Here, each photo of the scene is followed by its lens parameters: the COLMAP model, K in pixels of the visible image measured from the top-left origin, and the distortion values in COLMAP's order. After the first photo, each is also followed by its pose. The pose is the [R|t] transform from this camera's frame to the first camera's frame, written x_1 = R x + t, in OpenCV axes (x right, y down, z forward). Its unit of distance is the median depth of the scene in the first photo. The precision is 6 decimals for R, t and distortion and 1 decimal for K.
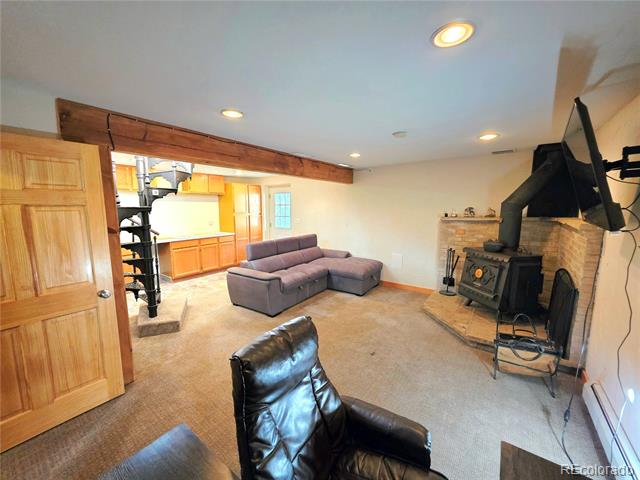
lens RADIAL K [[255.9, 0, 316.1], [0, 255.9, 240.6], [0, 0, 1]] dist [-0.000510, -0.000079]
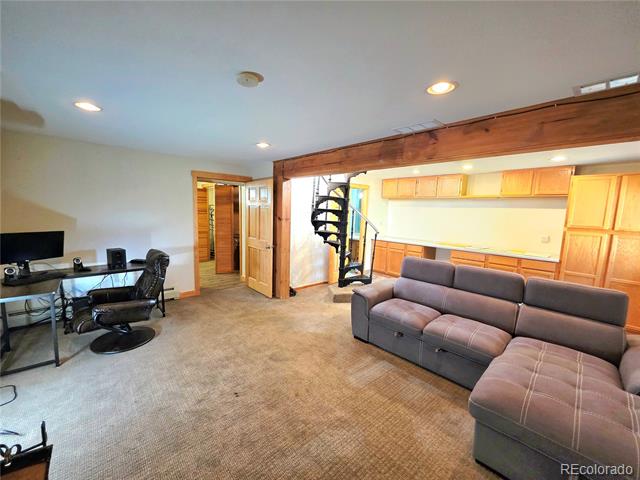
lens RADIAL K [[255.9, 0, 316.1], [0, 255.9, 240.6], [0, 0, 1]] dist [-0.000510, -0.000079]
pose [[-0.205342, 0.123994, -0.970804, 0.674445], [-0.154410, 0.975414, 0.157243, -0.139391], [0.966433, 0.182191, -0.181148, 0.996470]]
